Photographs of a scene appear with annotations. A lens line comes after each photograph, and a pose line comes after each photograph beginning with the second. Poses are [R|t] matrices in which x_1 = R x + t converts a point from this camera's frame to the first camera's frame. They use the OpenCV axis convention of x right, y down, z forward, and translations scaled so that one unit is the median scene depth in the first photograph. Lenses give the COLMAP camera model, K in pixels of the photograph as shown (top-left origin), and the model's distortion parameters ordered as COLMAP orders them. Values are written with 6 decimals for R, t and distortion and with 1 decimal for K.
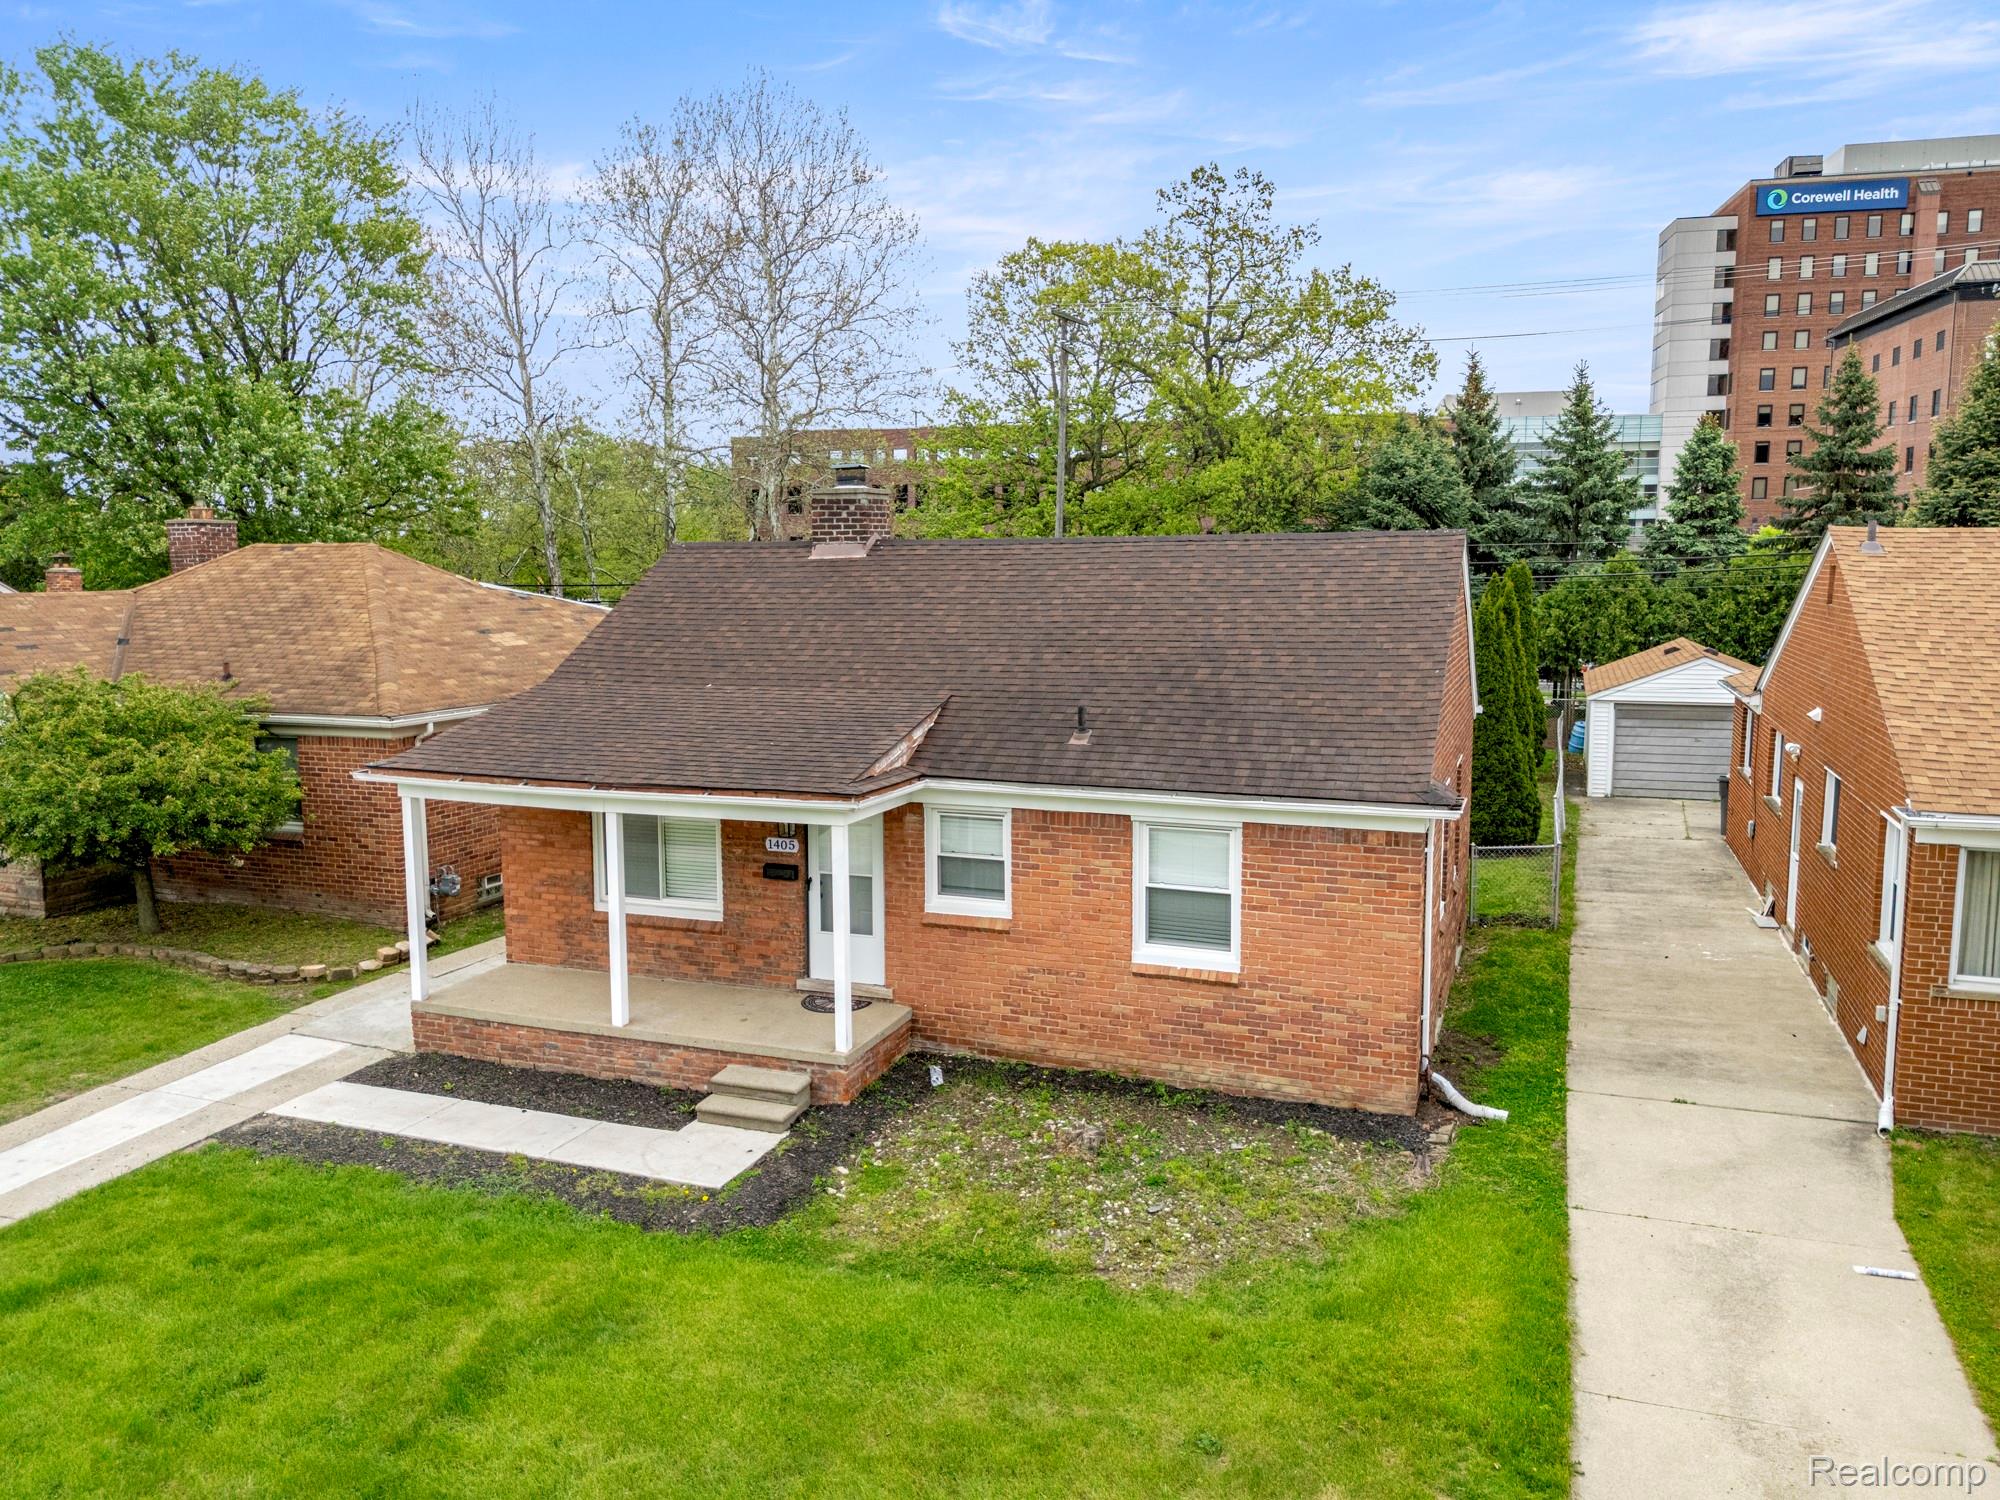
lens RADIAL K [[1461.6, 0, 993.6], [0, 1461.6, 748.1], [0, 0, 1]] dist [0.083172, -0.086753]
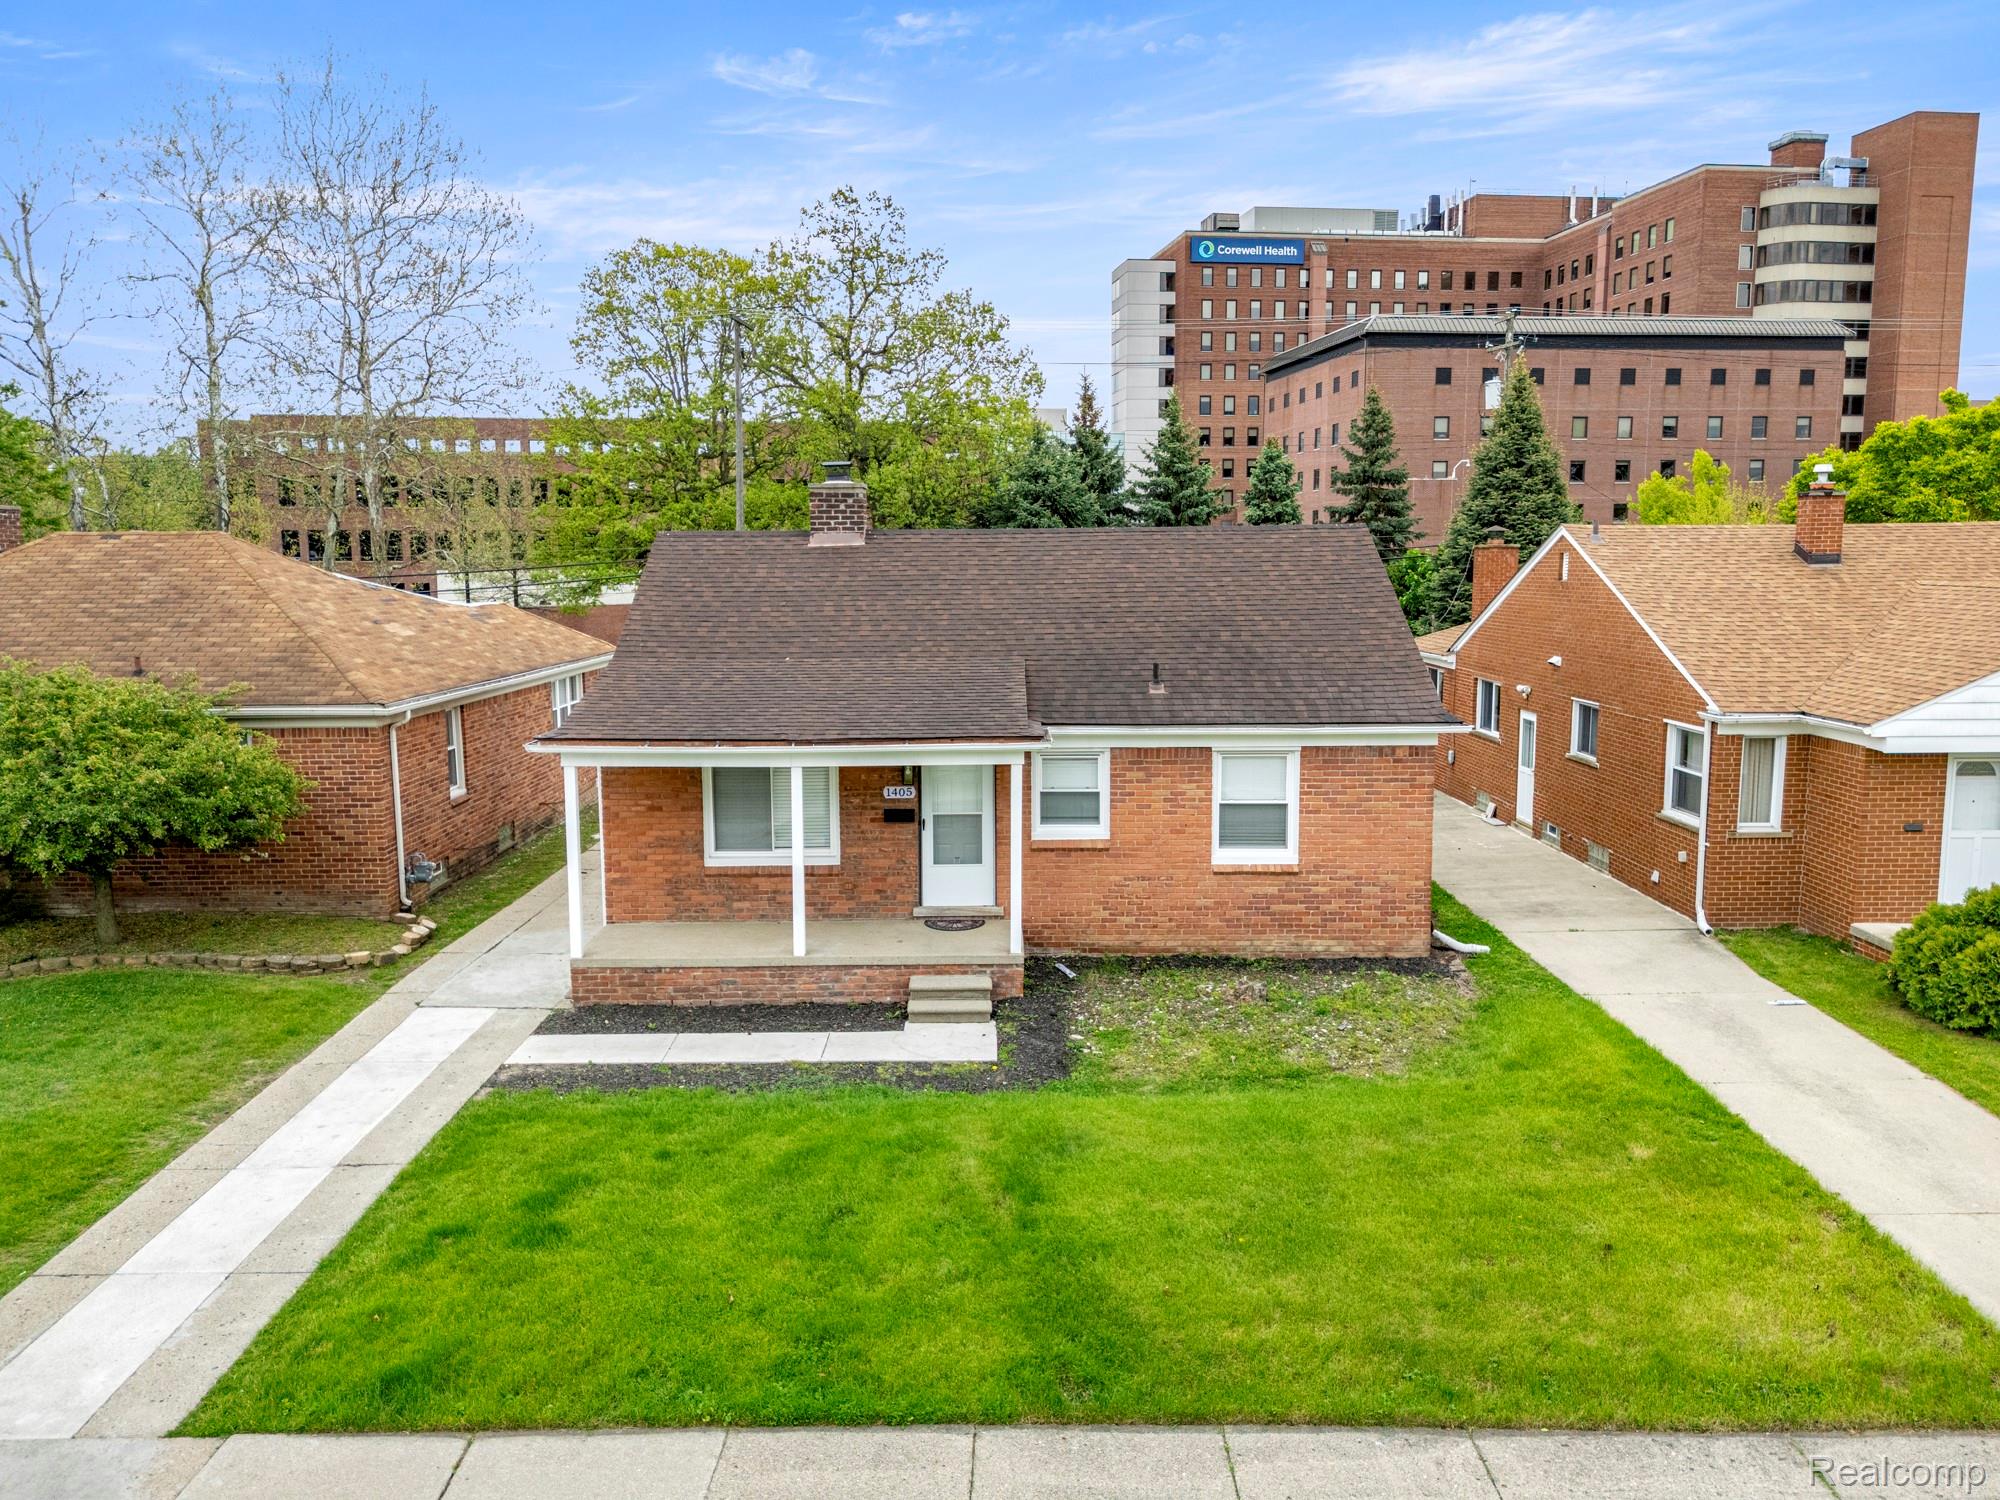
lens RADIAL K [[1461.6, 0, 993.6], [0, 1461.6, 748.1], [0, 0, 1]] dist [0.083172, -0.086753]
pose [[0.933686, -0.047019, 0.354992, -0.501538], [0.047398, 0.998847, 0.007635, 0.027022], [-0.354942, 0.009697, 0.934838, -0.106915]]
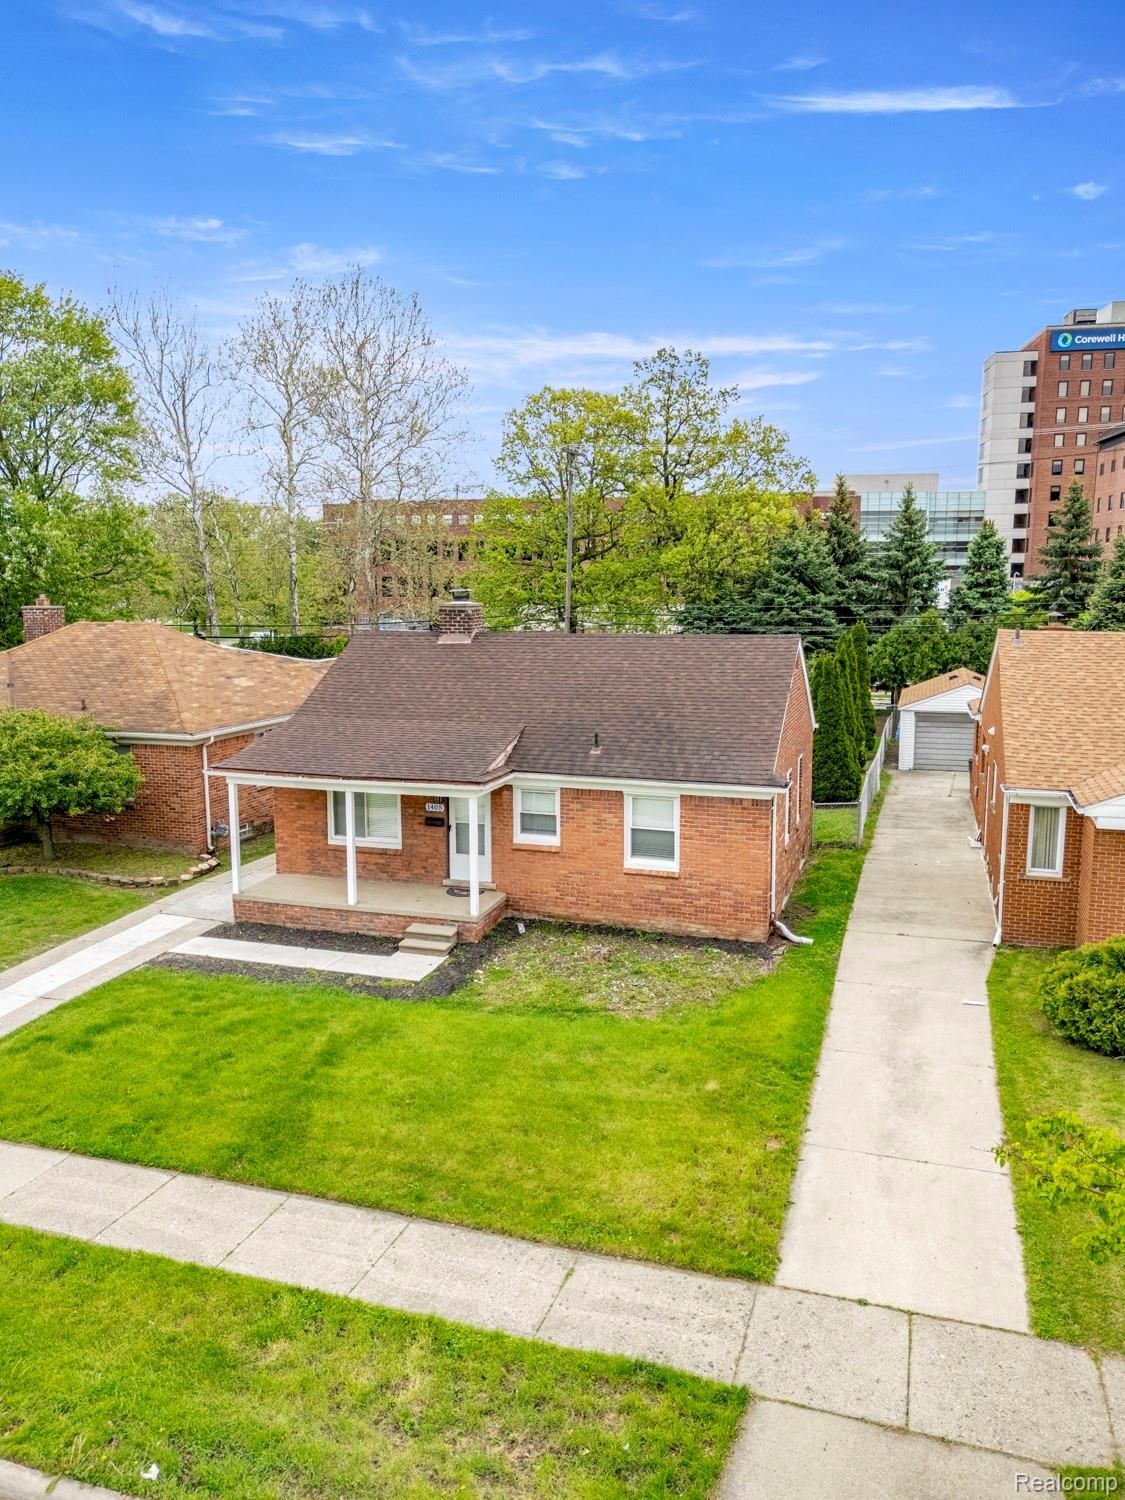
lens RADIAL K [[1093.2, 0, 562.5], [0, 1093.2, 750.0], [0, 0, 1]] dist [0.115716, -0.194022]
pose [[0.998807, -0.005691, 0.048490, -0.051862], [0.004590, 0.999730, 0.022777, -0.038969], [-0.048606, -0.022527, 0.998564, -0.406393]]
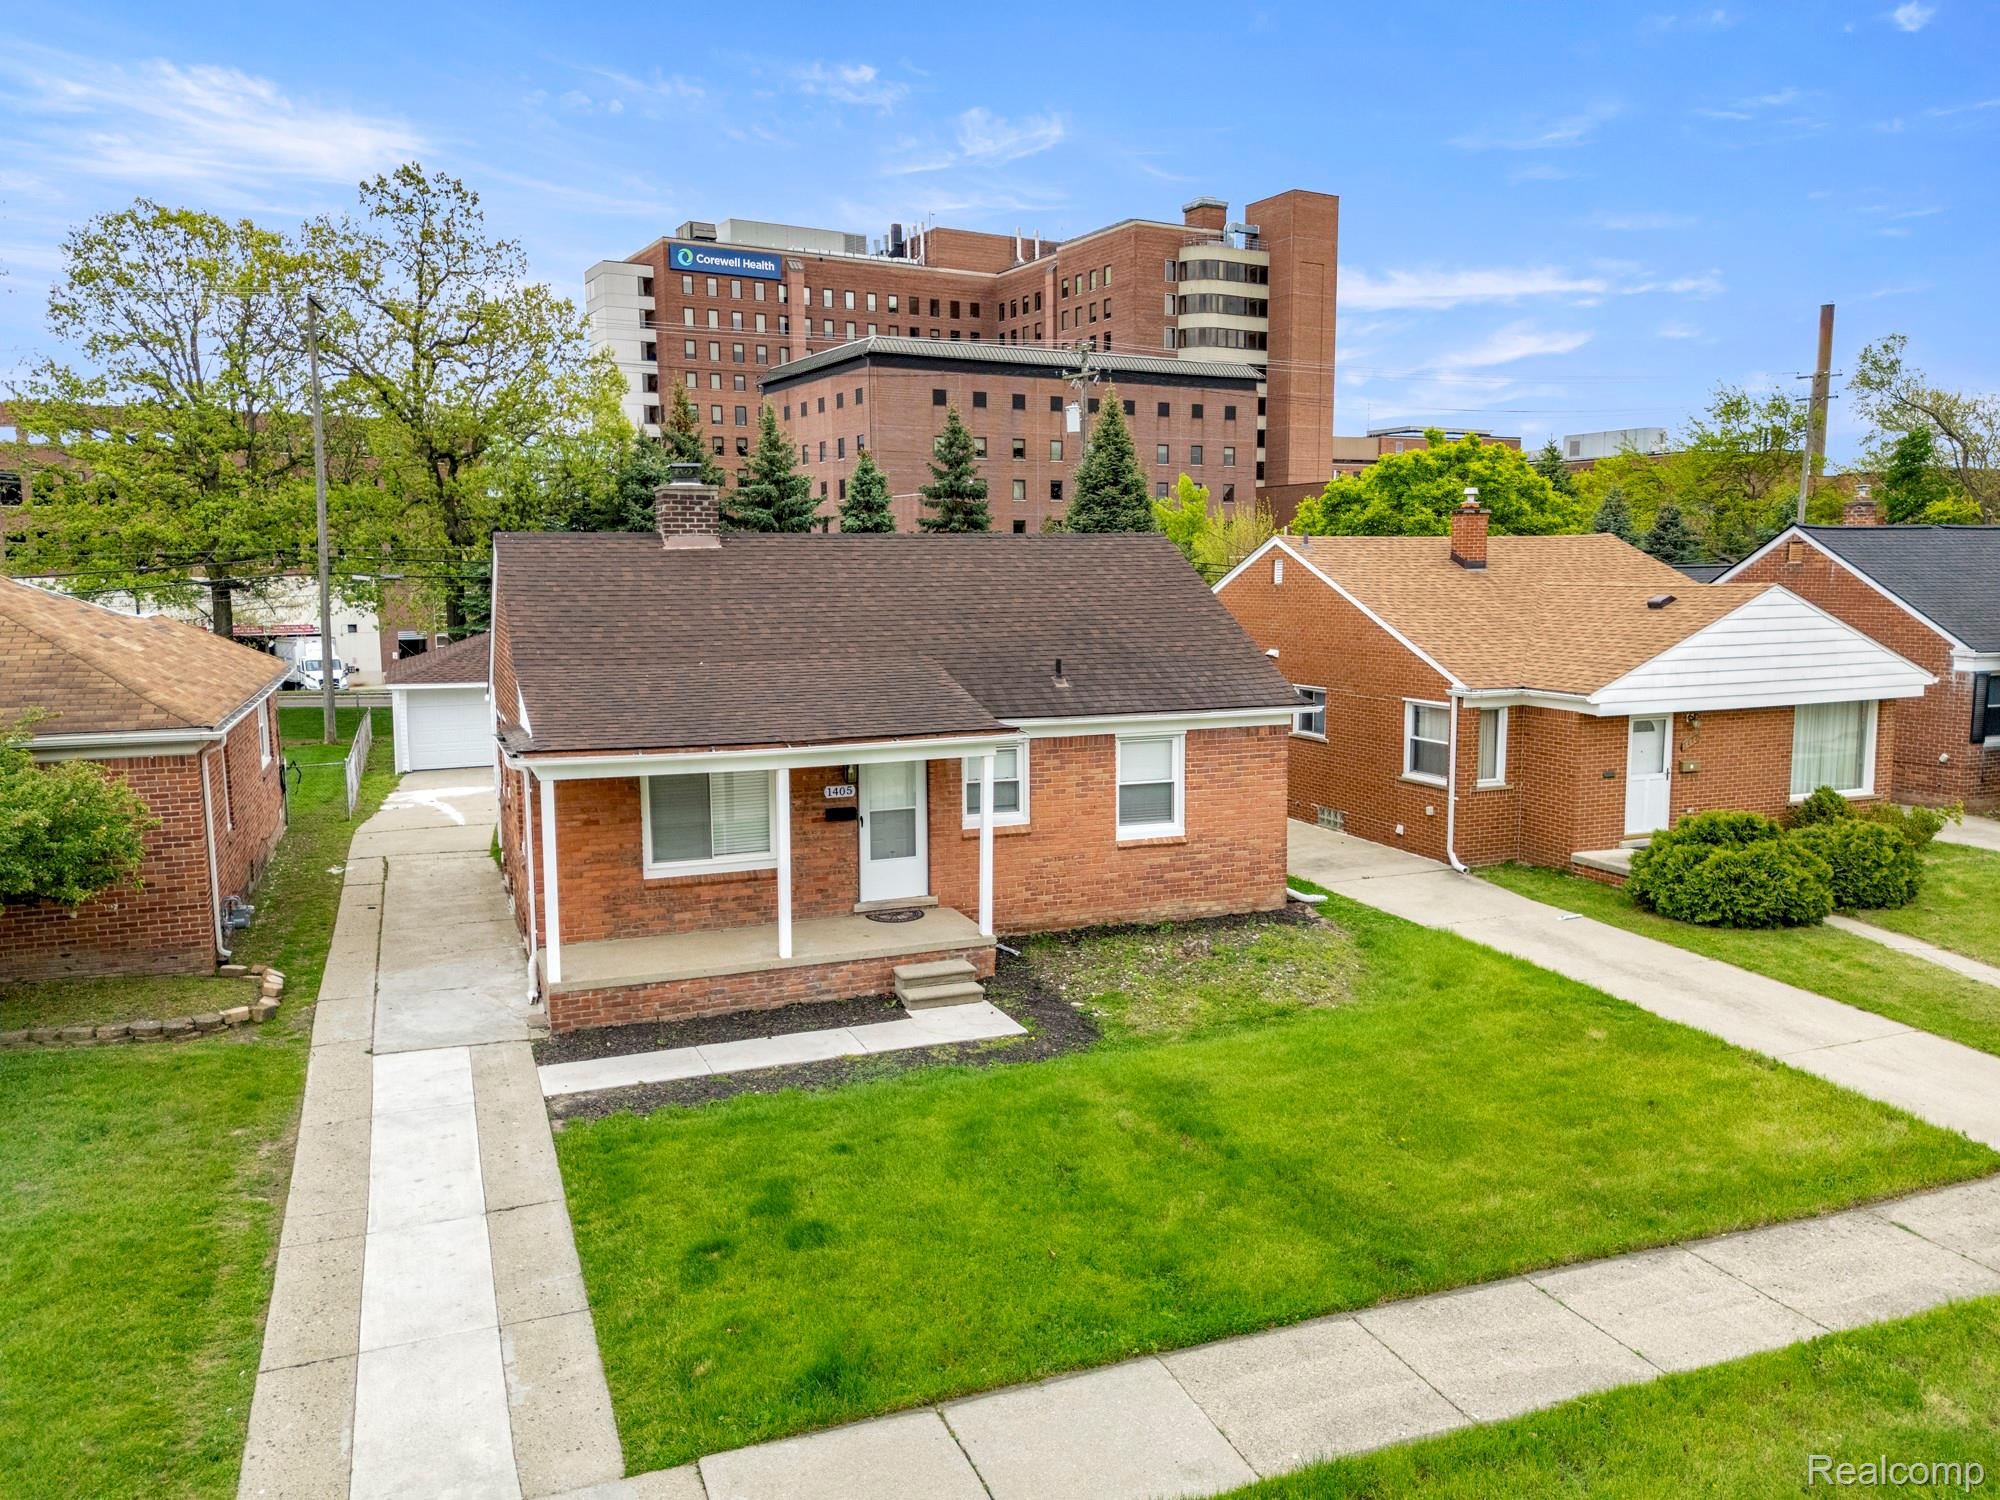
lens RADIAL K [[1461.6, 0, 993.6], [0, 1461.6, 748.1], [0, 0, 1]] dist [0.083172, -0.086753]
pose [[0.738625, -0.084125, 0.668846, -0.866682], [0.089206, 0.995655, 0.026717, 0.011806], [-0.668188, 0.039932, 0.742920, 0.048534]]
